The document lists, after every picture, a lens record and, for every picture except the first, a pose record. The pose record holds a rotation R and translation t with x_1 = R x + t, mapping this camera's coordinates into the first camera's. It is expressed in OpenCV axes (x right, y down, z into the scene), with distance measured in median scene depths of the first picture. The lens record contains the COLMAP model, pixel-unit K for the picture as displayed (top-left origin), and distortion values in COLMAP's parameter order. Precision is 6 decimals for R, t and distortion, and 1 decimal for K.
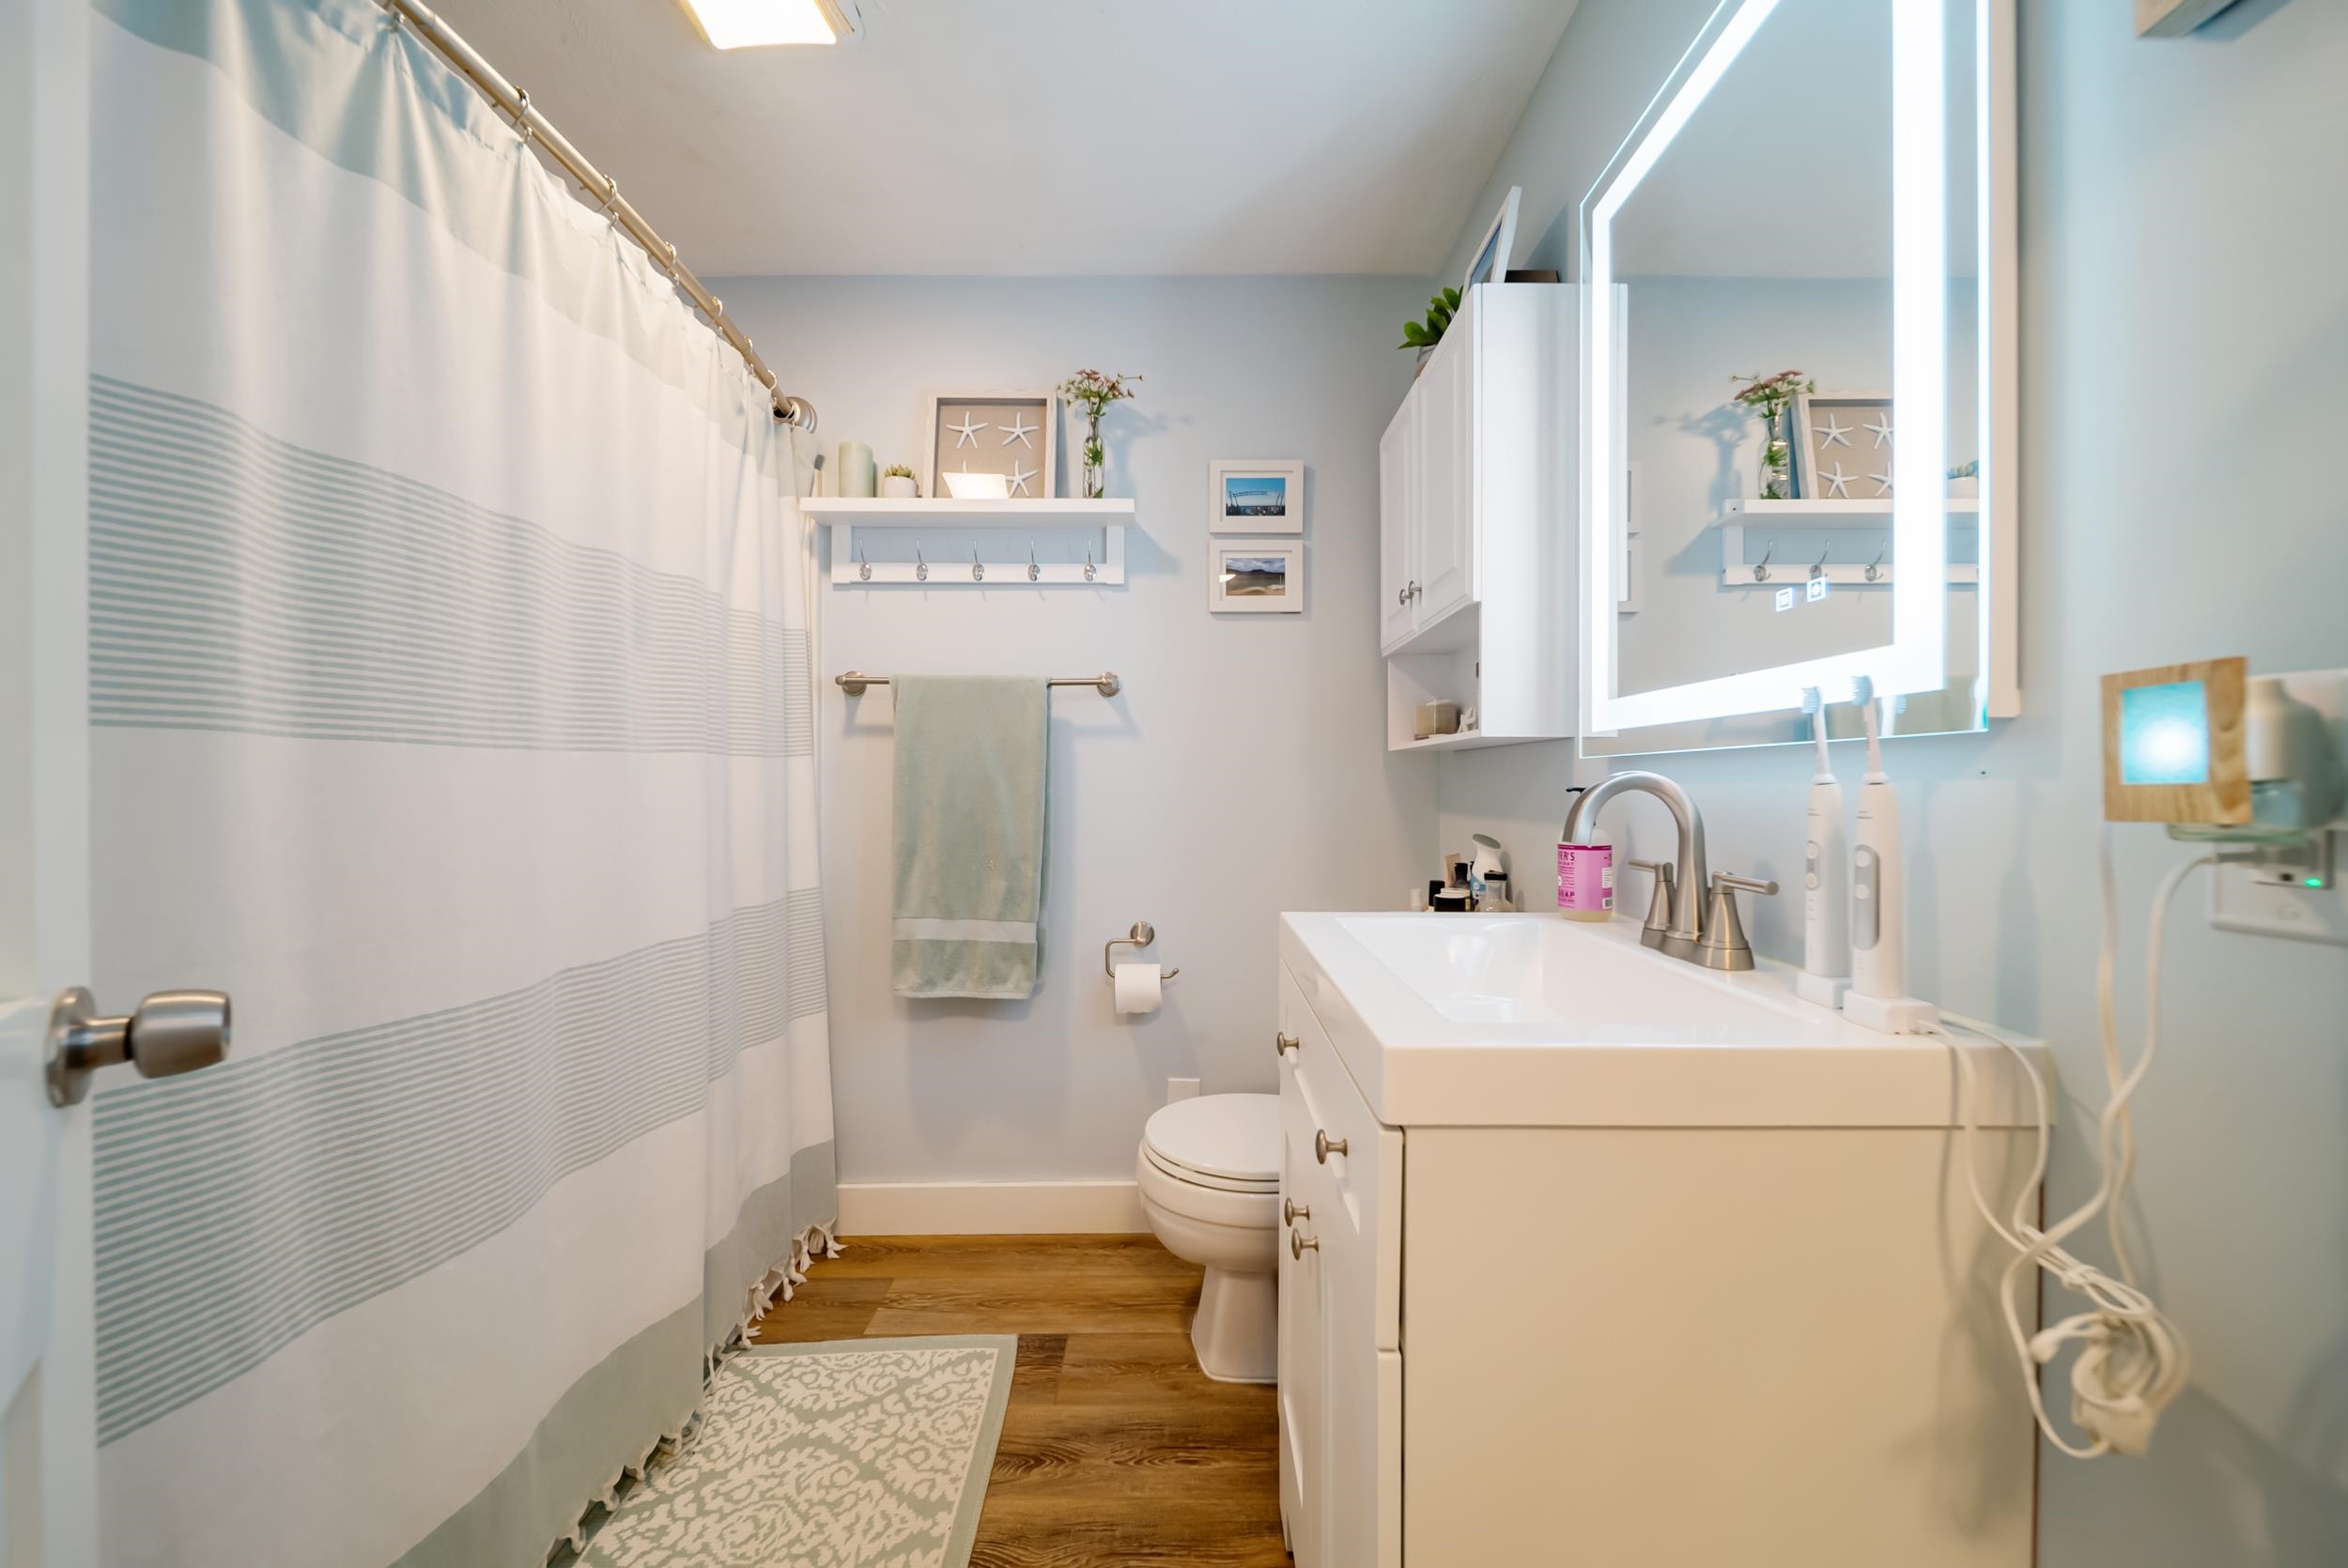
lens RADIAL K [[833.6, 0, 1171.9], [0, 833.6, 785.4], [0, 0, 1]] dist [0.001522, -0.001891]
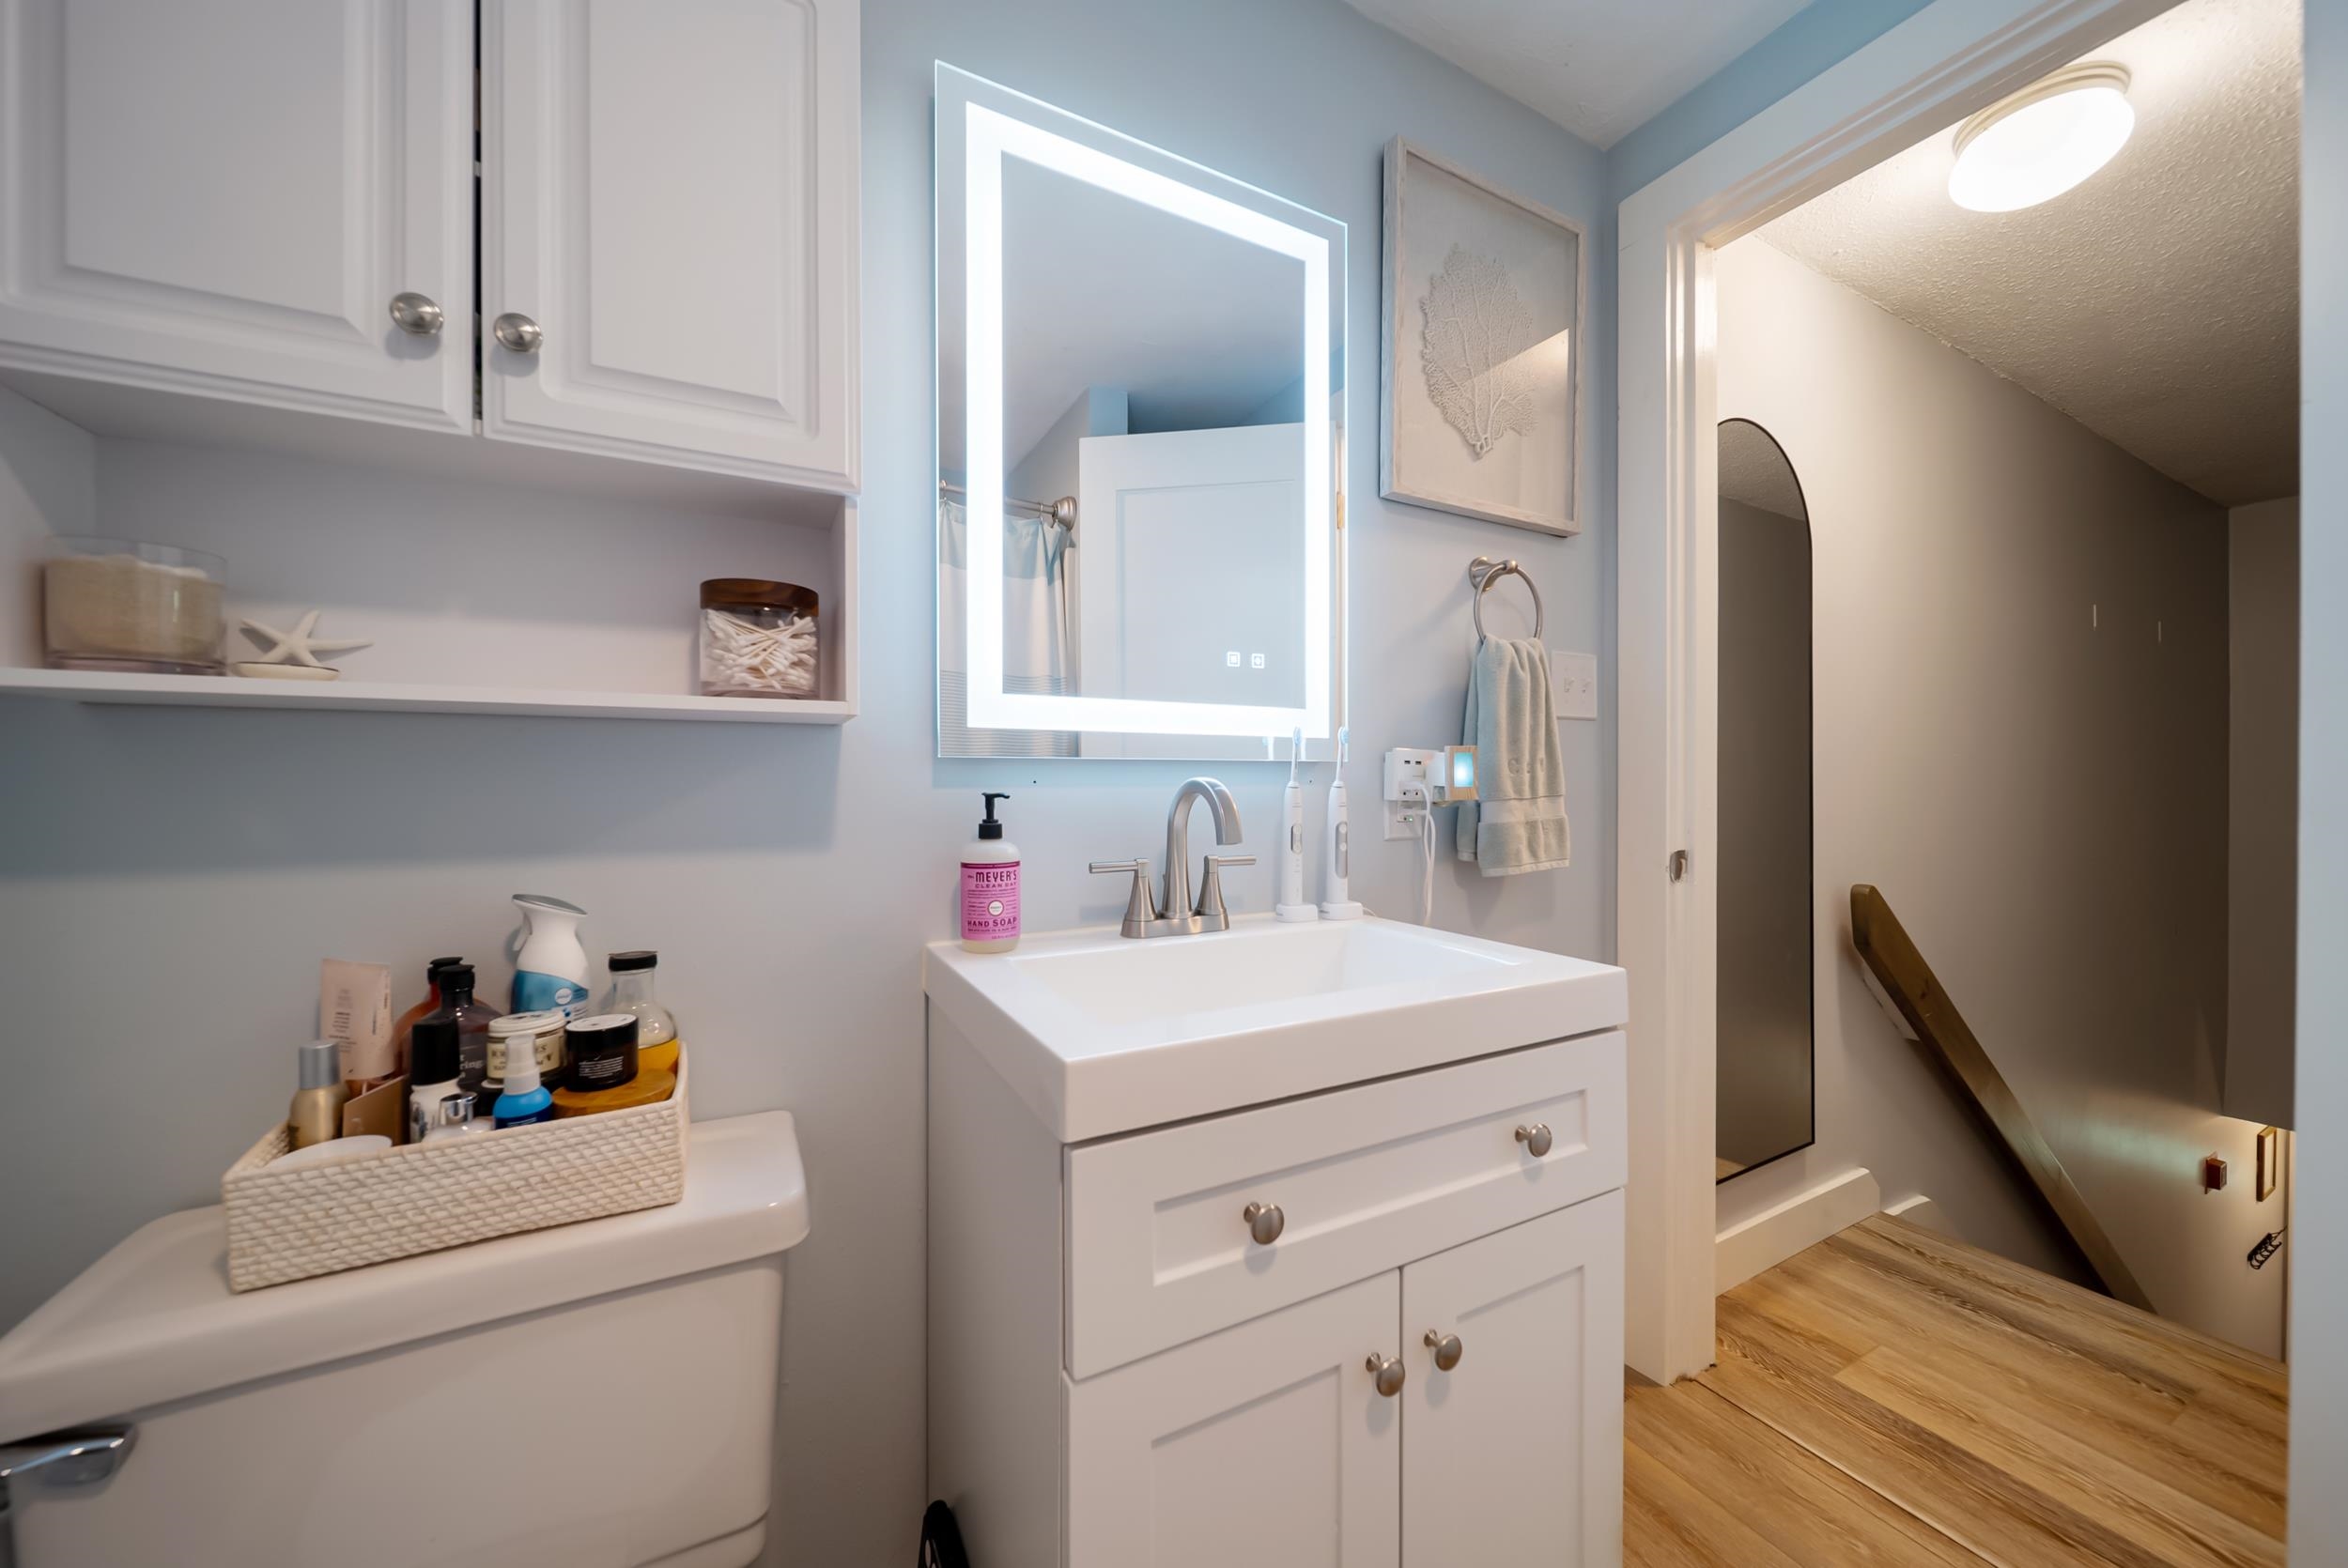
lens RADIAL K [[833.6, 0, 1171.9], [0, 833.6, 785.4], [0, 0, 1]] dist [0.001522, -0.001891]
pose [[-0.473838, -0.001788, 0.880610, -0.548674], [0.001910, 0.999994, 0.003058, -0.010573], [-0.880610, 0.003131, -0.473831, 2.042620]]
